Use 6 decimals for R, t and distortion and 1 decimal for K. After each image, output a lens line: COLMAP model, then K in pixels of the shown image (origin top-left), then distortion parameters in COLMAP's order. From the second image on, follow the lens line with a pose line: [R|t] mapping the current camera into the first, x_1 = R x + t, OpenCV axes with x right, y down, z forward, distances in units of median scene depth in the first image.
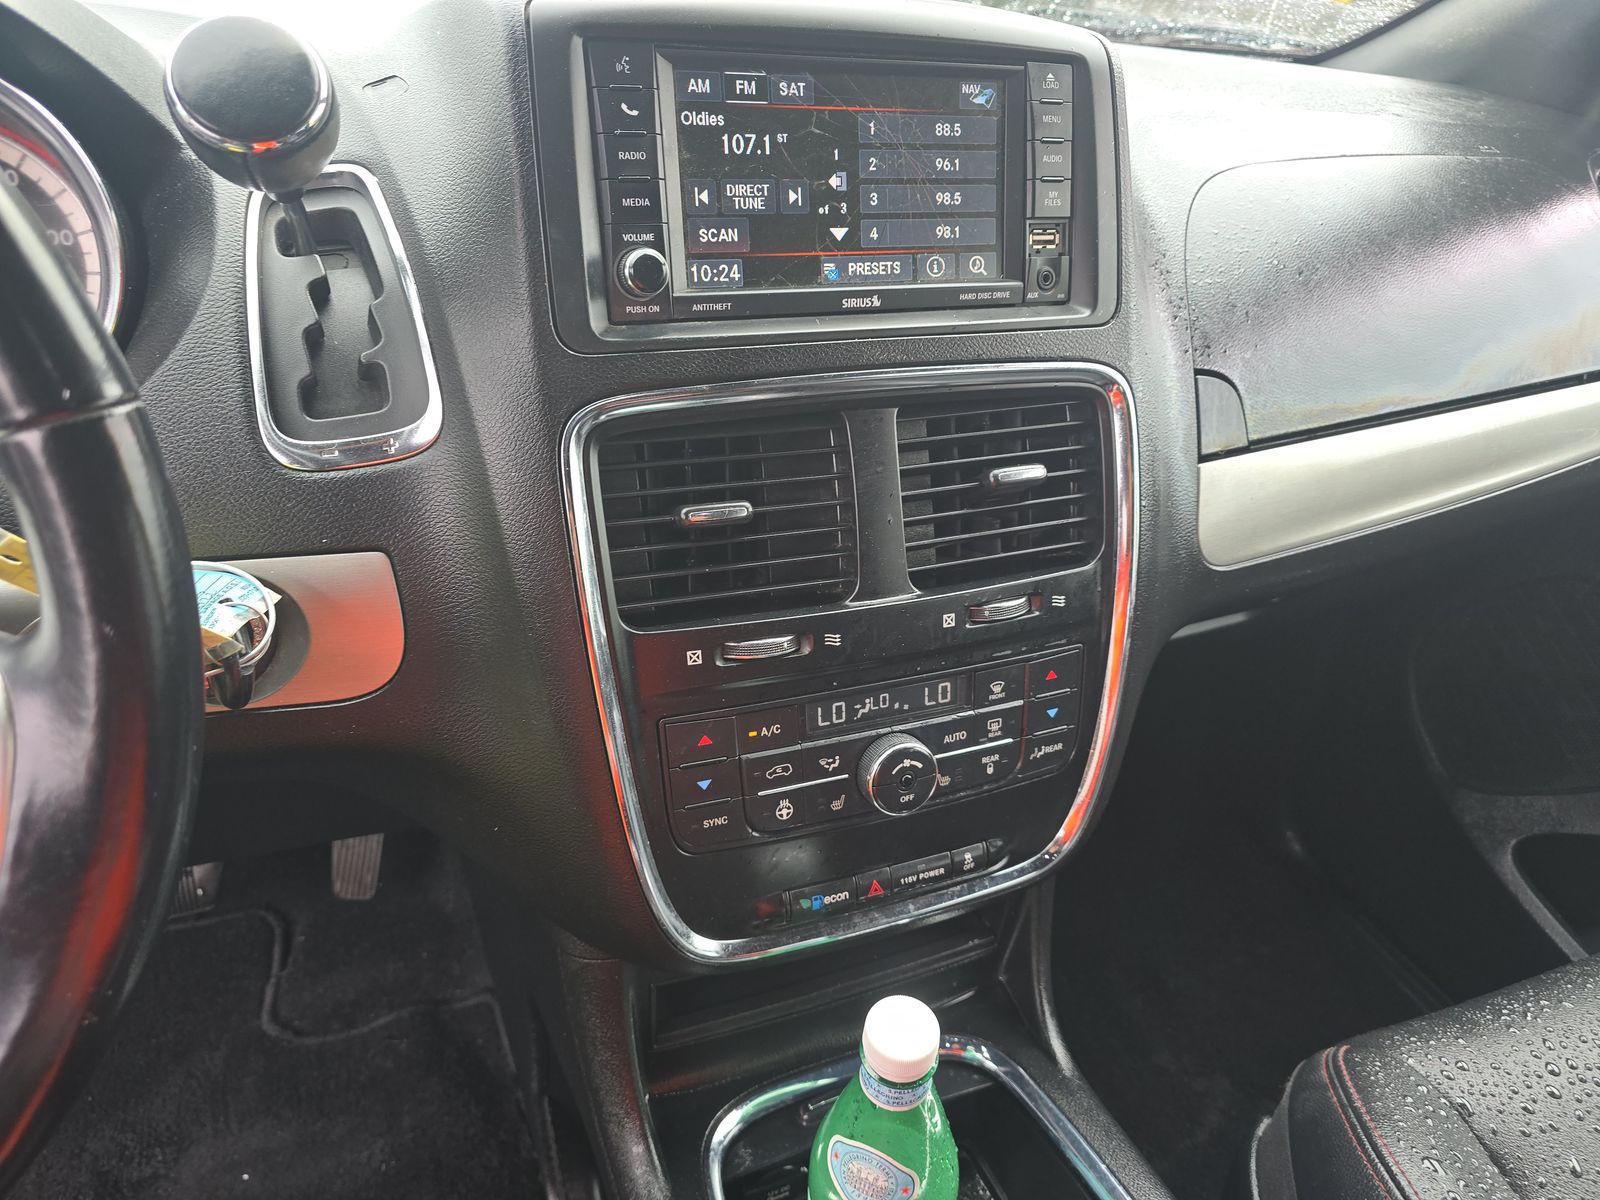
lens RADIAL K [[1106.0, 0, 802.5], [0, 1106.0, 580.1], [0, 0, 1]] dist [0.039713, -0.035463]
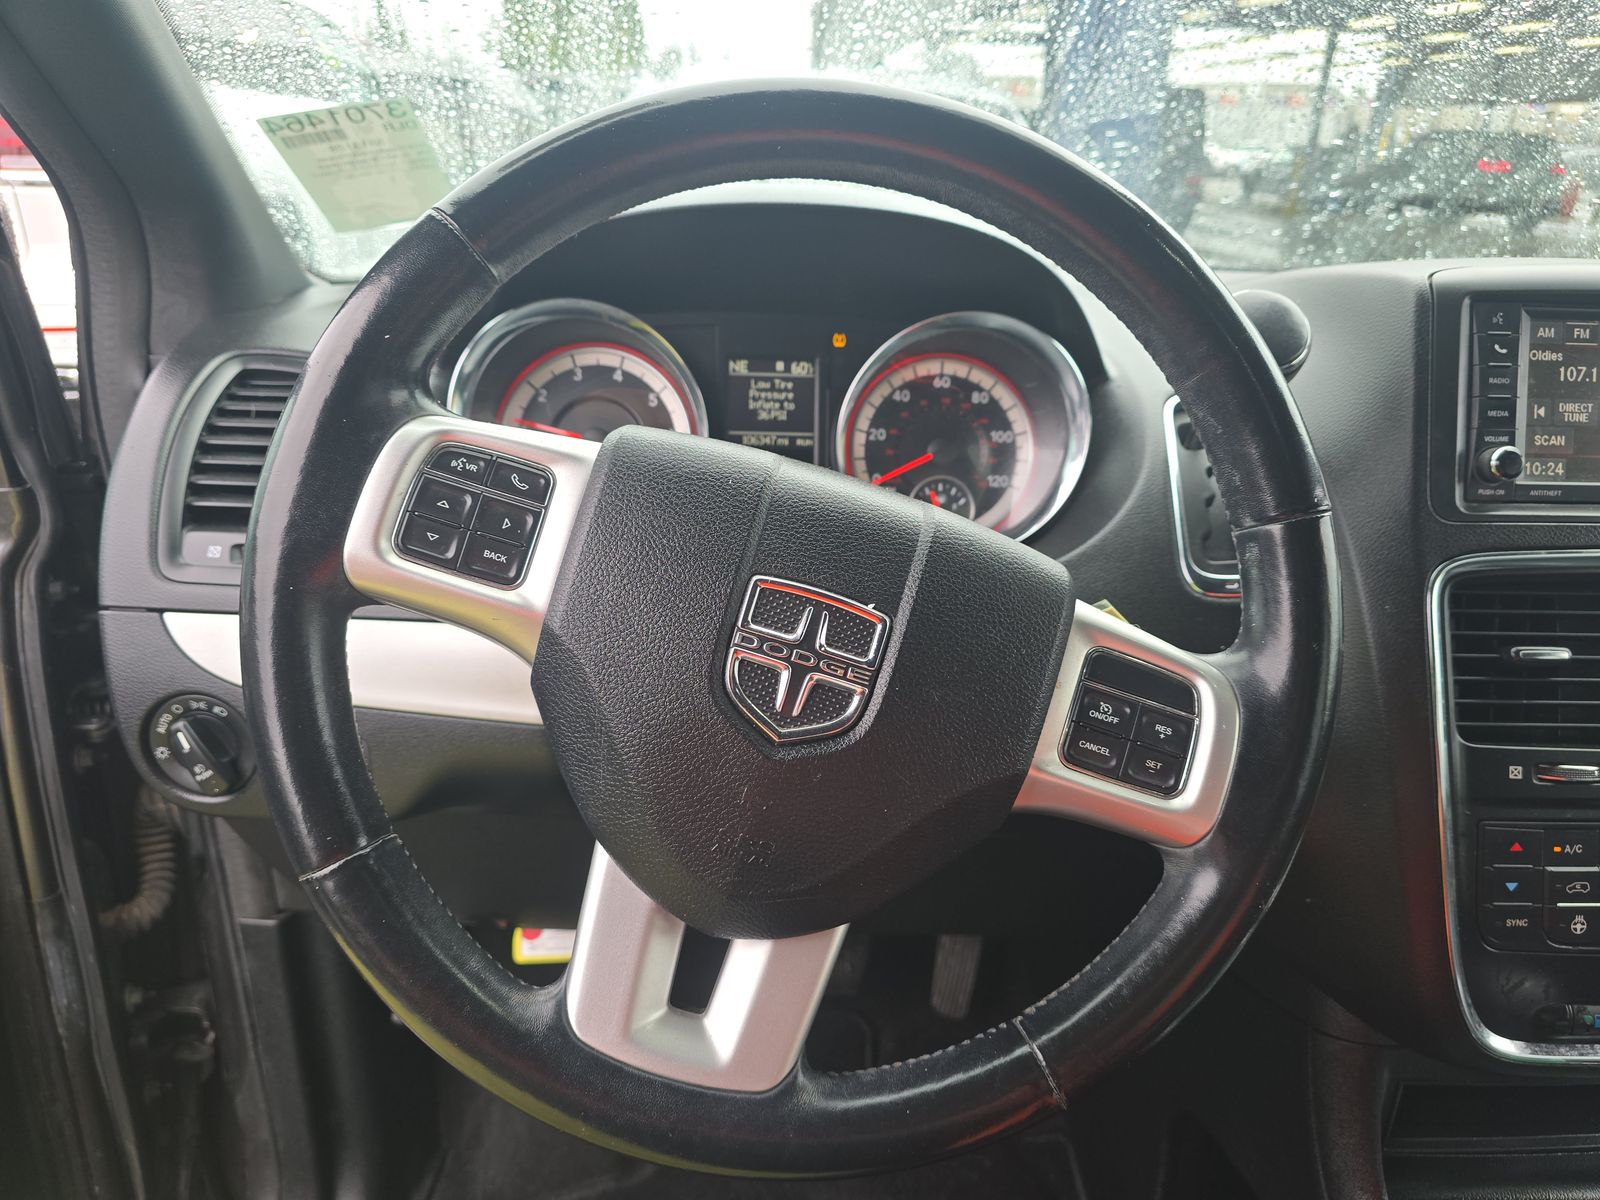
lens RADIAL K [[1106.0, 0, 802.5], [0, 1106.0, 580.1], [0, 0, 1]] dist [0.039713, -0.035463]
pose [[0.946793, 0.062447, -0.315728, -0.482977], [-0.127913, 0.973202, -0.191094, 0.207011], [0.295333, 0.221312, 0.929408, -0.426320]]
